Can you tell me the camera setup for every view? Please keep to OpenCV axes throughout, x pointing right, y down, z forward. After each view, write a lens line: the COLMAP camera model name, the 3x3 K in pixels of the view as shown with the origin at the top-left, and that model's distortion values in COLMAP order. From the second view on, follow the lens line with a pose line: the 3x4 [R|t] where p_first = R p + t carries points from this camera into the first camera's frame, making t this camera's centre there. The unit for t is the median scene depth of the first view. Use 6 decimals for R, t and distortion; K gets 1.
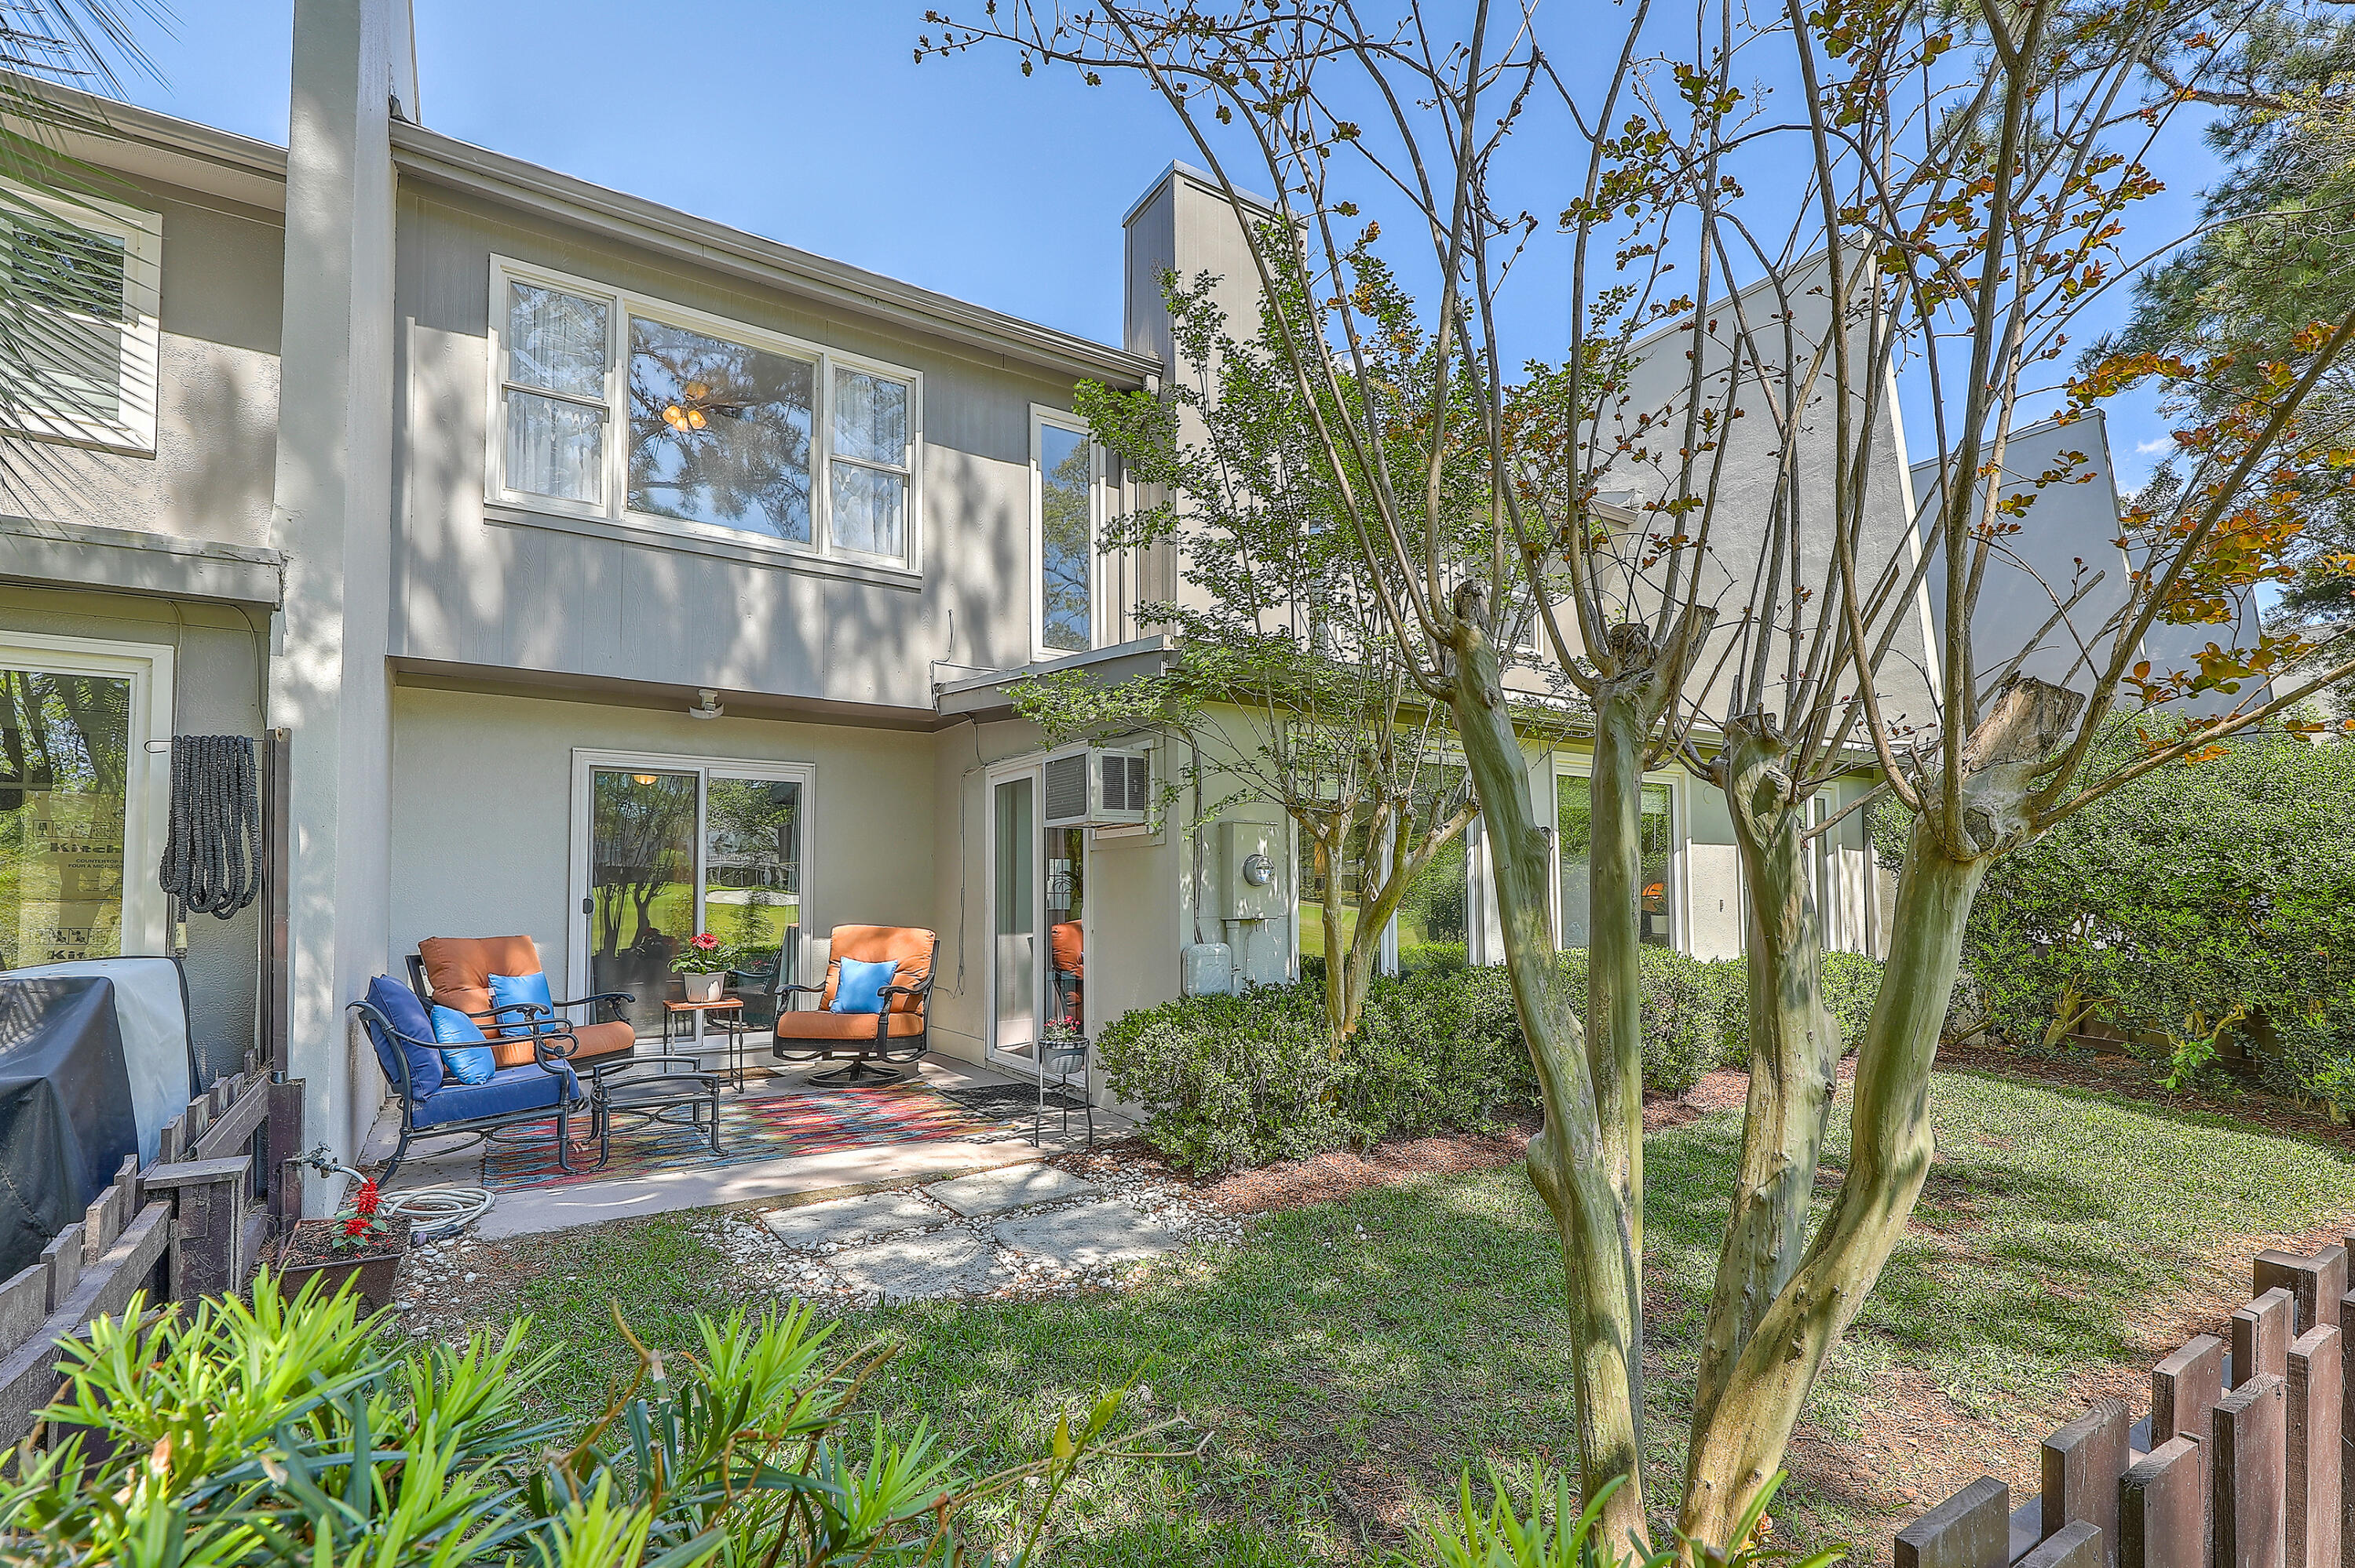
lens RADIAL K [[1074.7, 0, 1154.9], [0, 1074.7, 856.9], [0, 0, 1]] dist [0.005411, 0.000419]
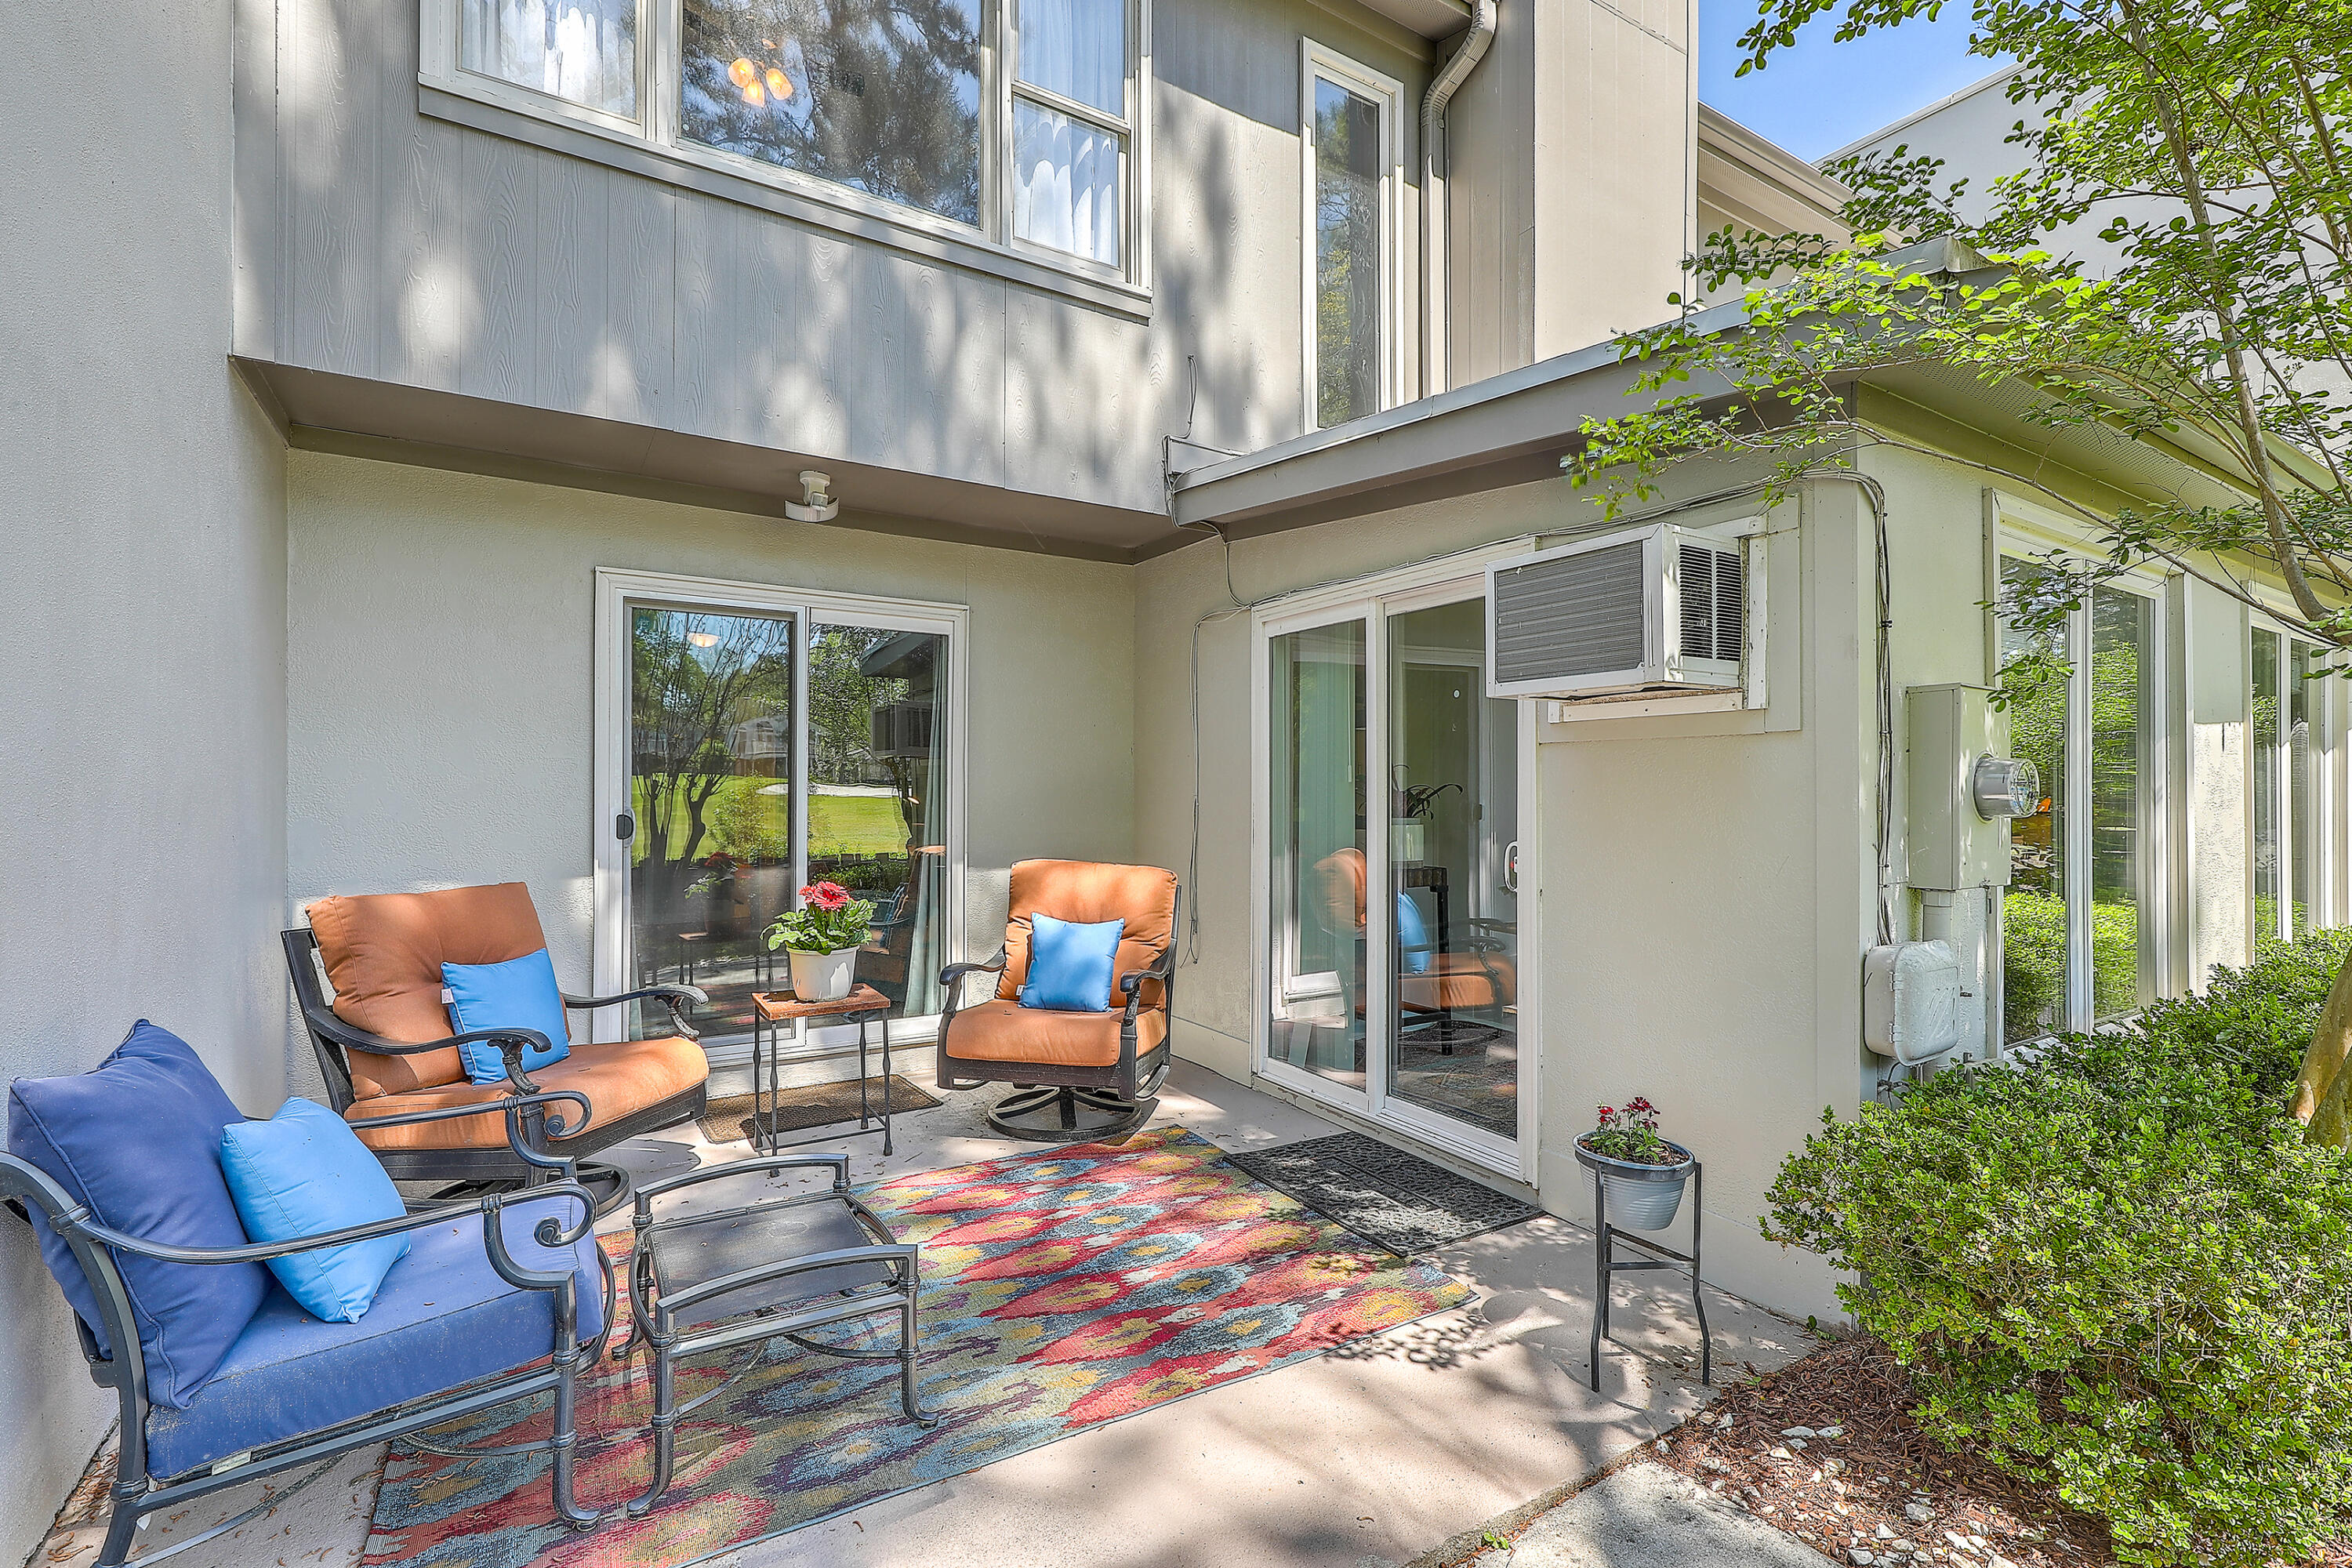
lens RADIAL K [[1073.4, 0, 1180.7], [0, 1073.4, 784.7], [0, 0, 1]] dist [0.005411, 0.000419]
pose [[0.999920, 0.004848, -0.011650, -0.190034], [-0.004406, 0.999282, 0.037643, -0.003319], [0.011824, -0.037589, 0.999223, 0.368552]]
